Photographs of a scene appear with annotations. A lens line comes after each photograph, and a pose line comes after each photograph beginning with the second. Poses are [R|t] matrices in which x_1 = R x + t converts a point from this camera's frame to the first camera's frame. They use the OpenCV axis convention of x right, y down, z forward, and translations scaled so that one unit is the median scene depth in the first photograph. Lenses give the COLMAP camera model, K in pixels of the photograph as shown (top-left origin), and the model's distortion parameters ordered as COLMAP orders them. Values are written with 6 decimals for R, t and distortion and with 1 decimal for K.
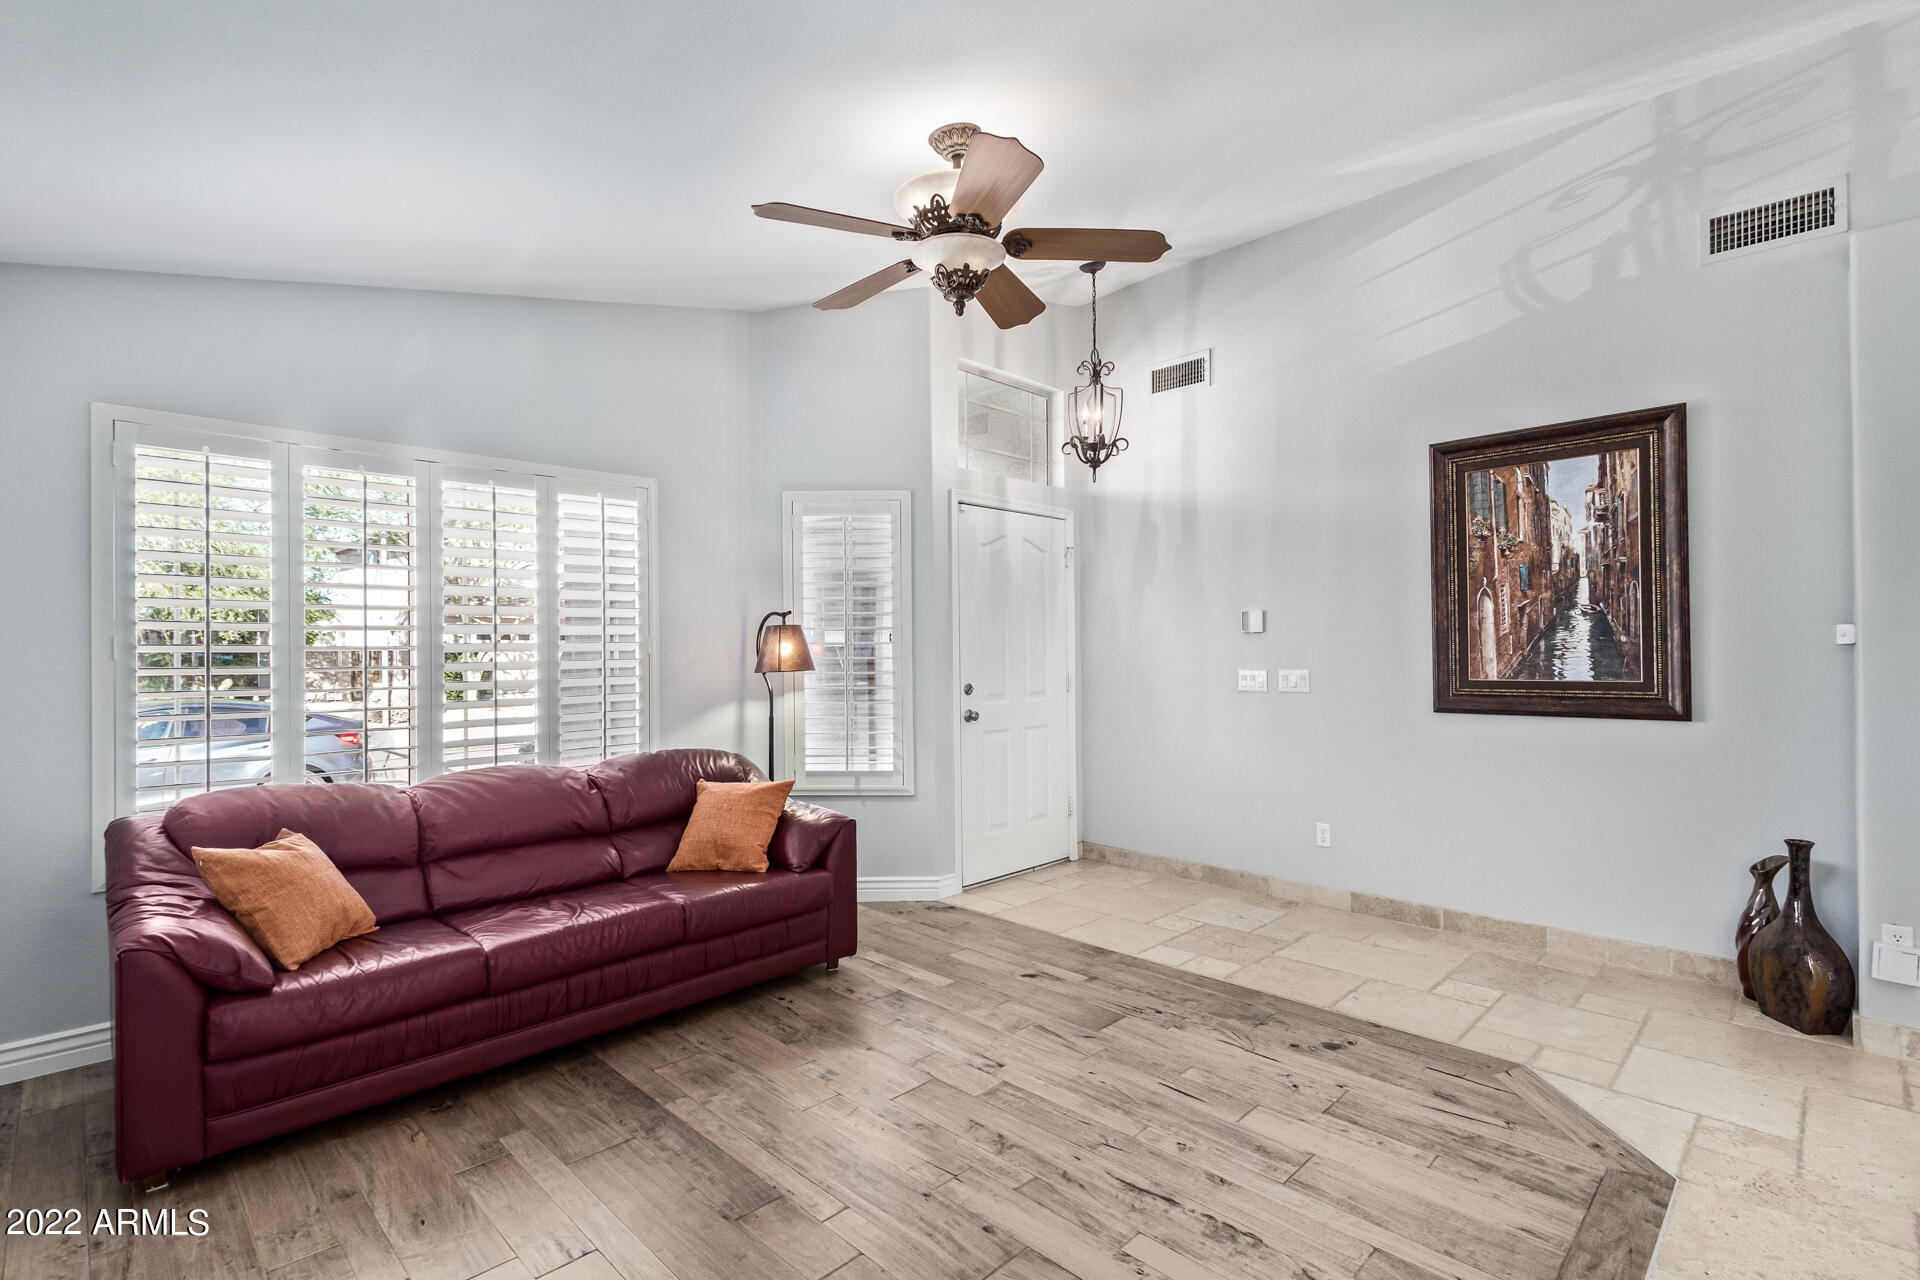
lens RADIAL K [[891.4, 0, 984.5], [0, 891.4, 639.5], [0, 0, 1]] dist [0.008438, -0.004597]
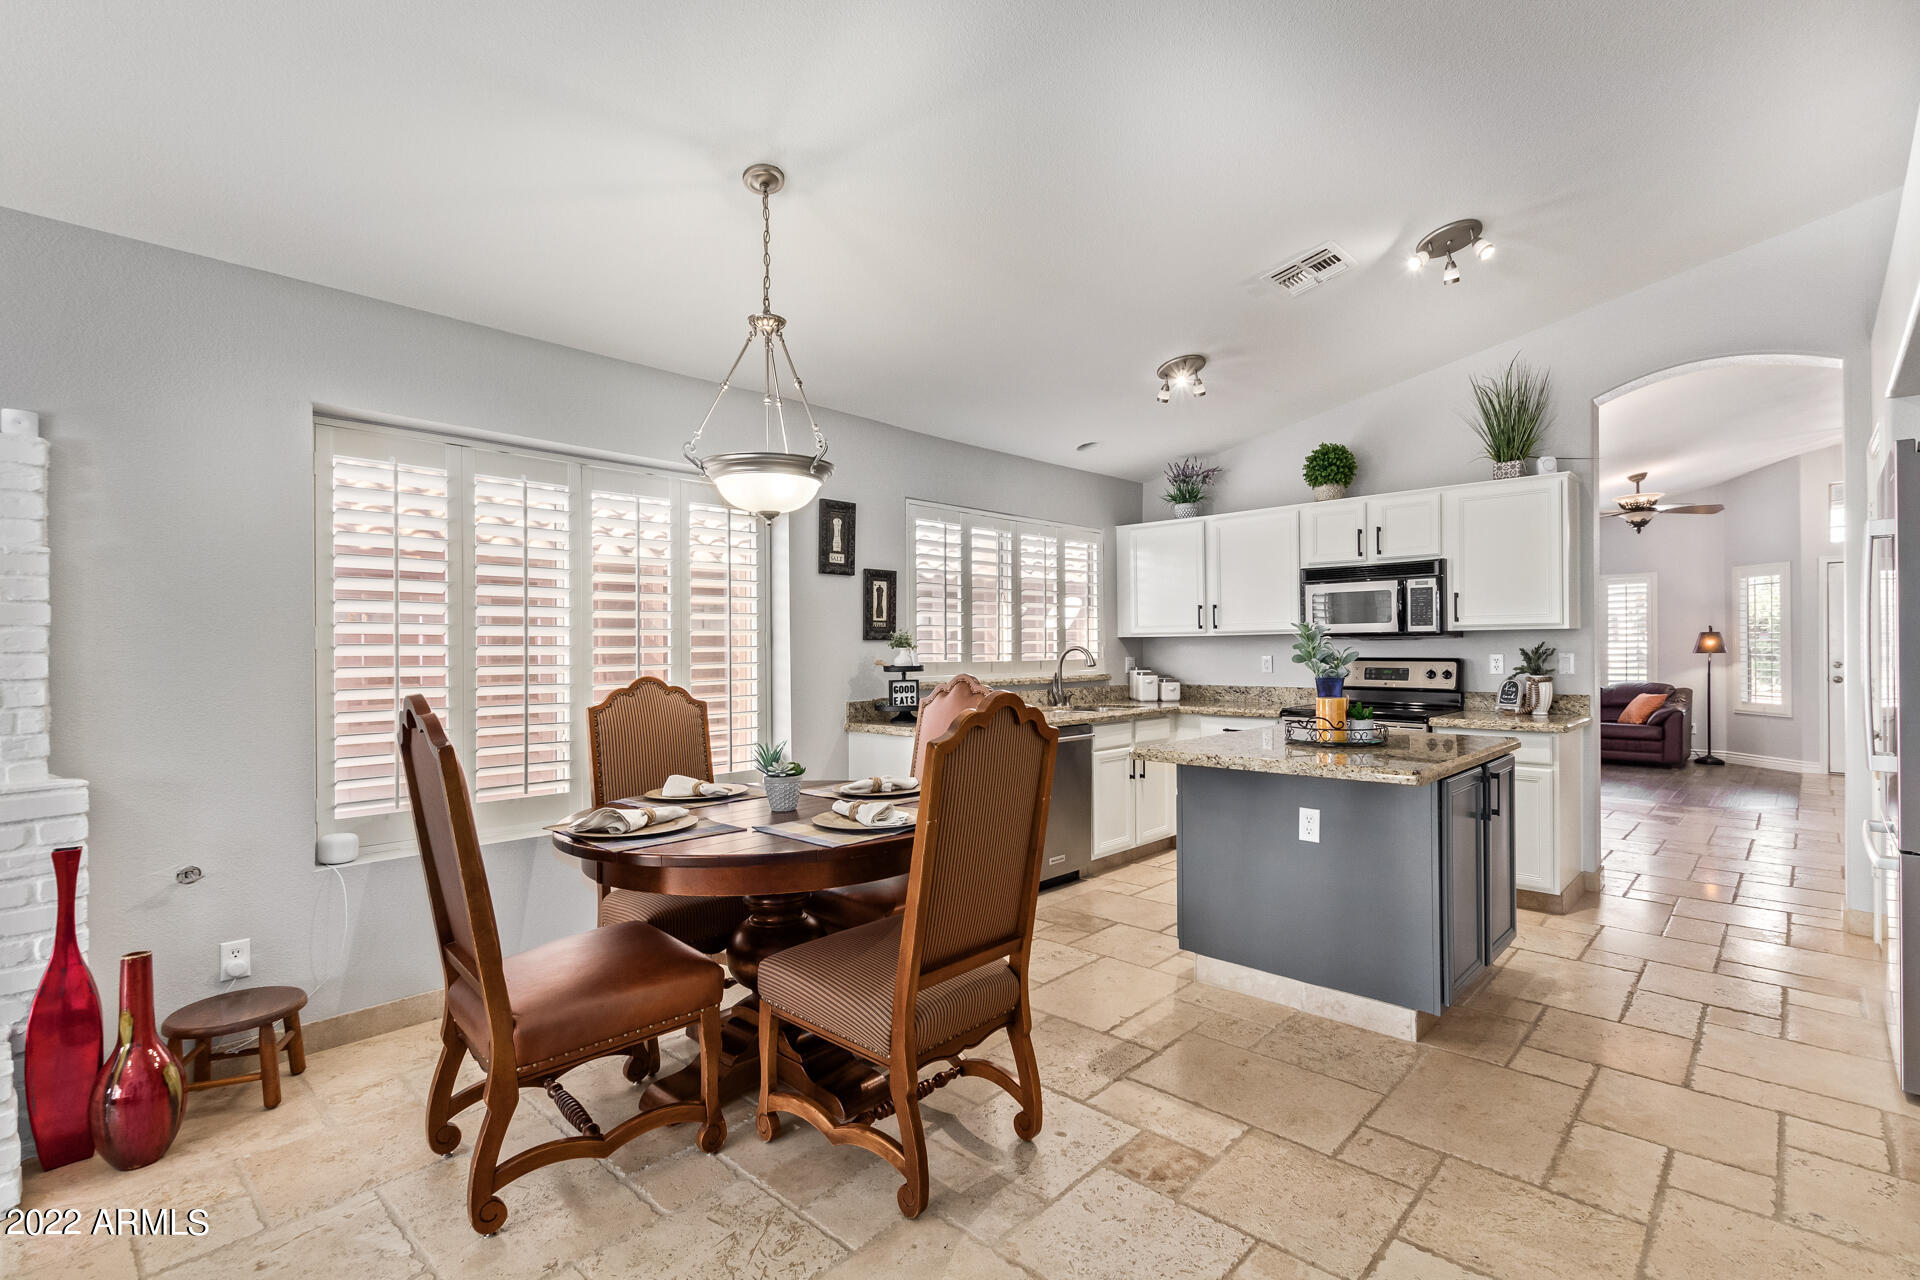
lens RADIAL K [[891.4, 0, 963.6], [0, 891.4, 645.7], [0, 0, 1]] dist [0.008438, -0.004597]
pose [[0.012352, 0.005968, -0.999906, 2.520811], [0.018348, 0.999812, 0.006194, -0.039396], [0.999755, -0.018423, 0.012240, -1.127840]]
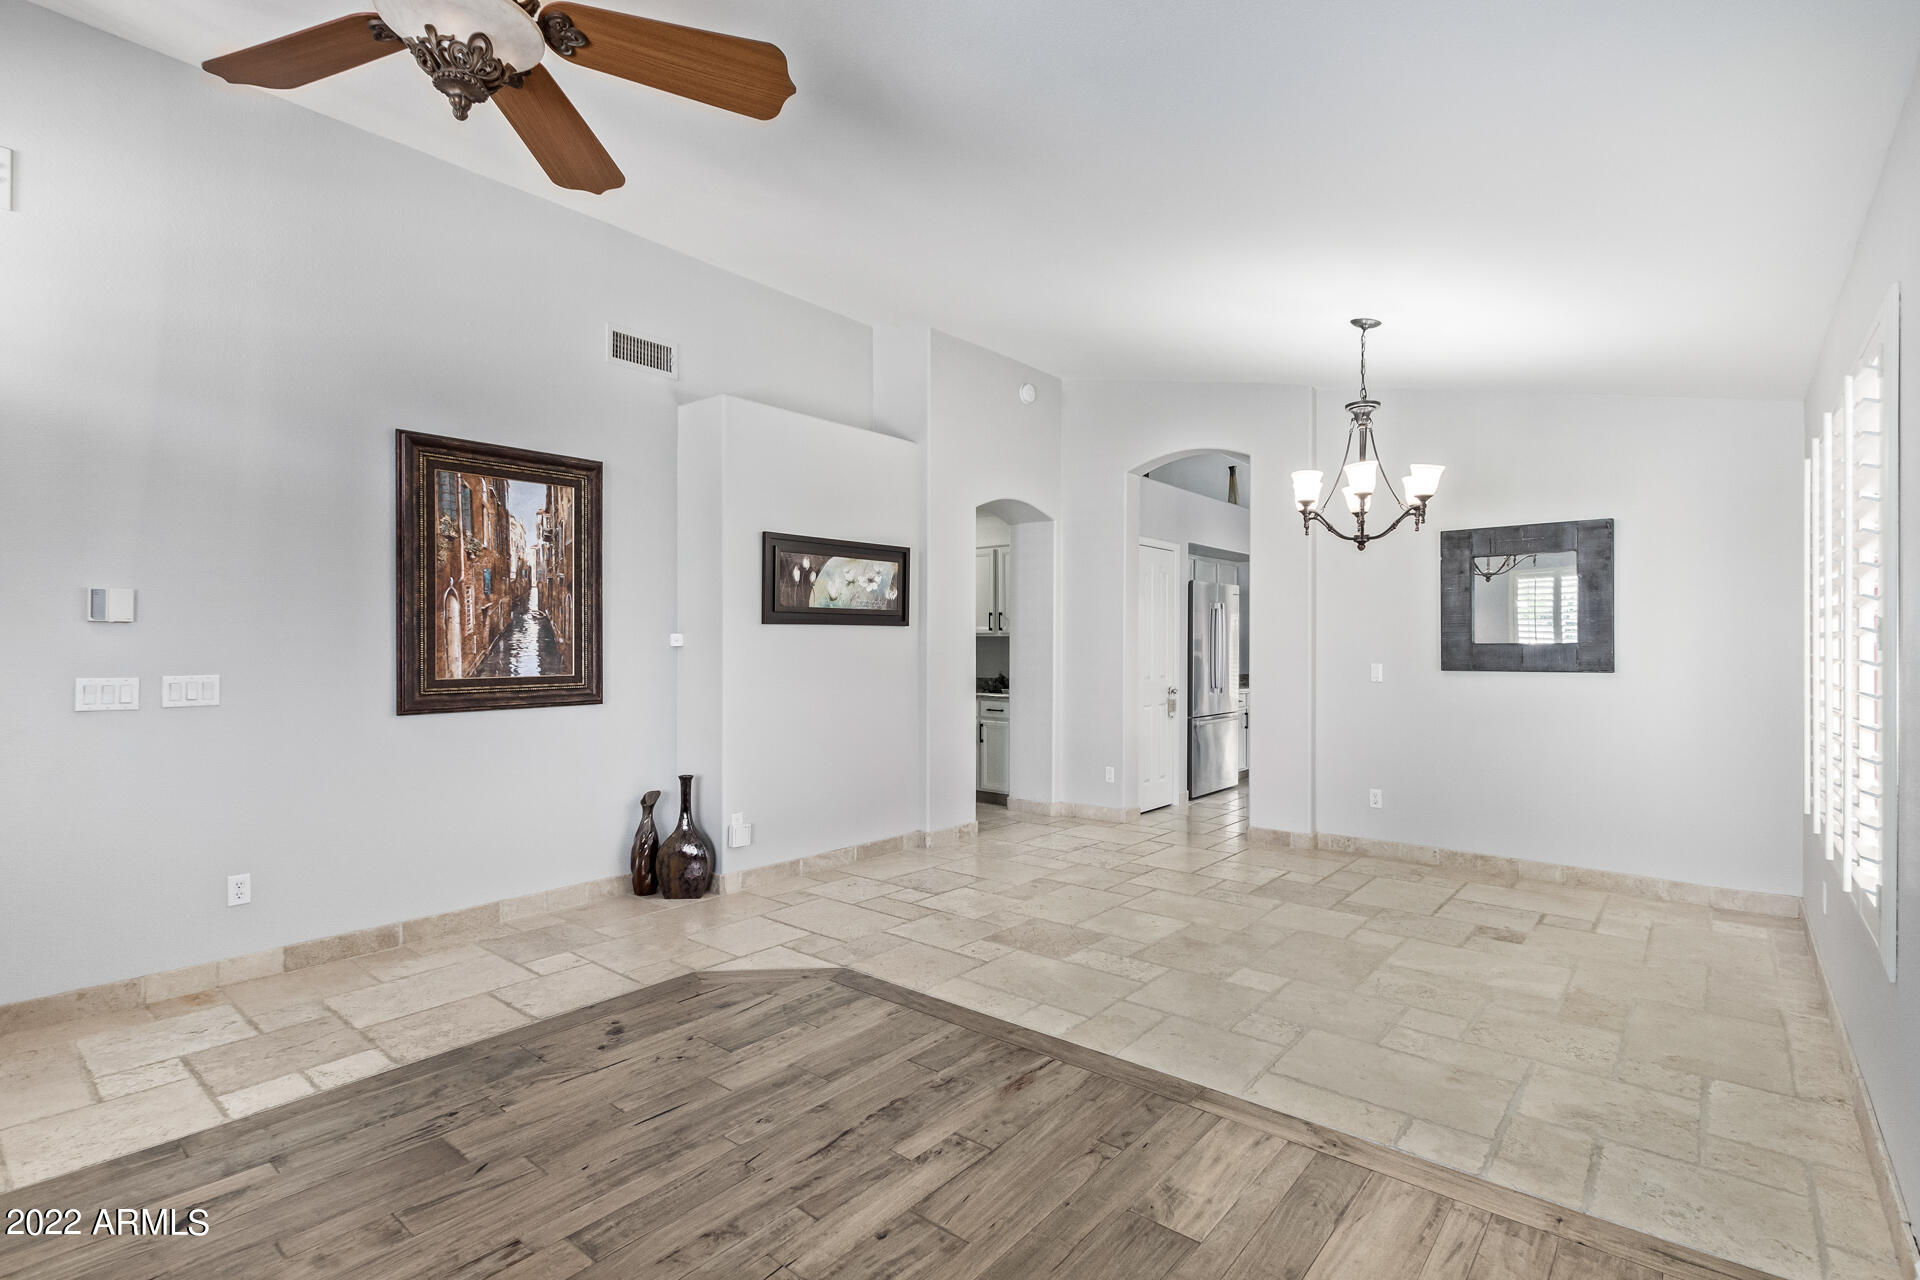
lens RADIAL K [[891.4, 0, 963.8], [0, 891.4, 646.1], [0, 0, 1]] dist [0.008438, -0.004597]
pose [[-0.074960, 0.007919, 0.997155, -0.577871], [-0.012774, 0.999879, -0.008901, 0.011082], [-0.997105, -0.013405, -0.074849, 0.580679]]
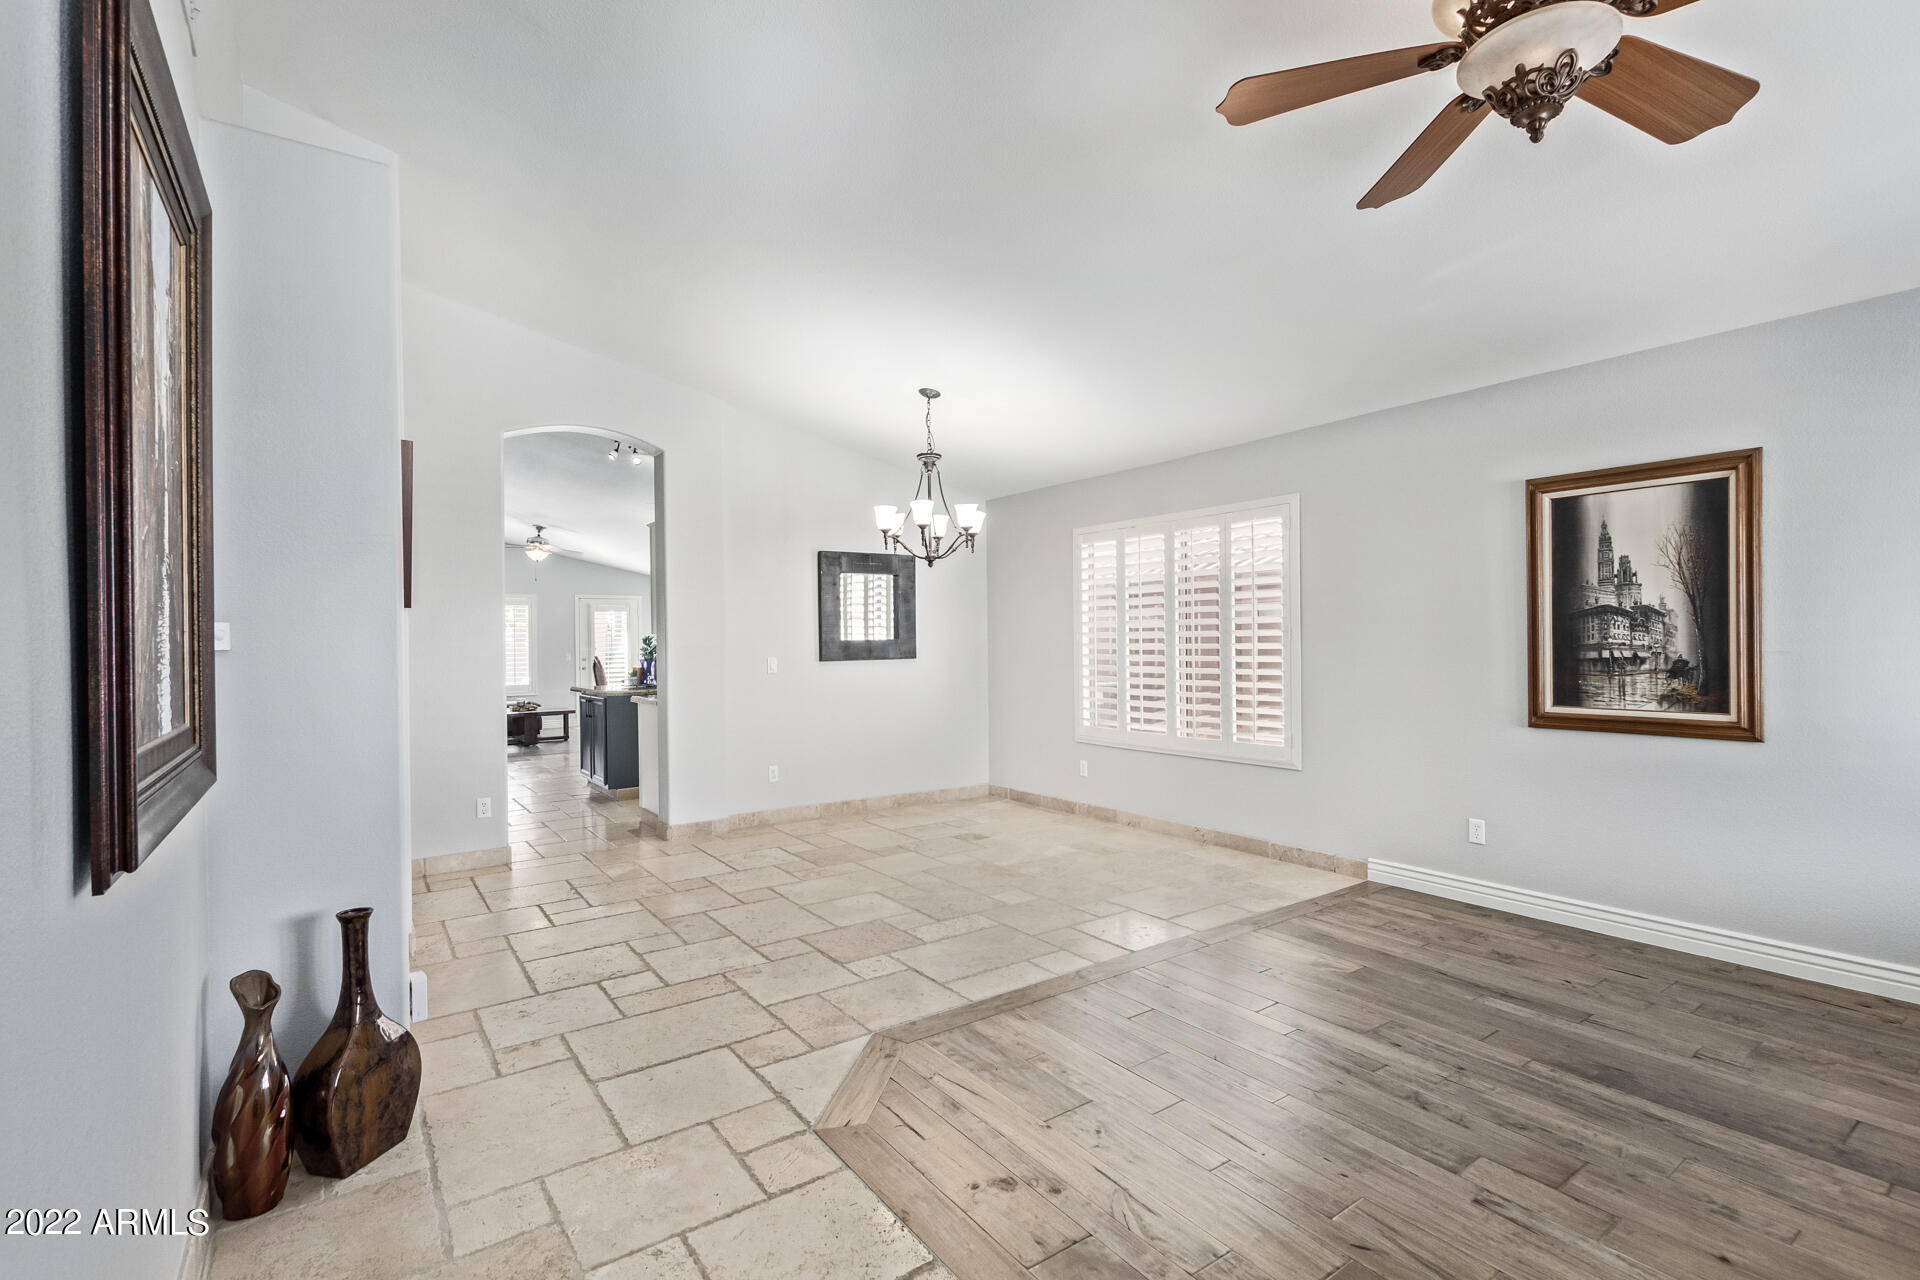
lens RADIAL K [[891.4, 0, 973.3], [0, 891.4, 636.1], [0, 0, 1]] dist [0.008438, -0.004597]
pose [[-0.983772, 0.016642, 0.178647, 0.235397], [0.013520, 0.999734, -0.018677, 0.016741], [-0.178911, -0.015958, -0.983736, 1.477662]]
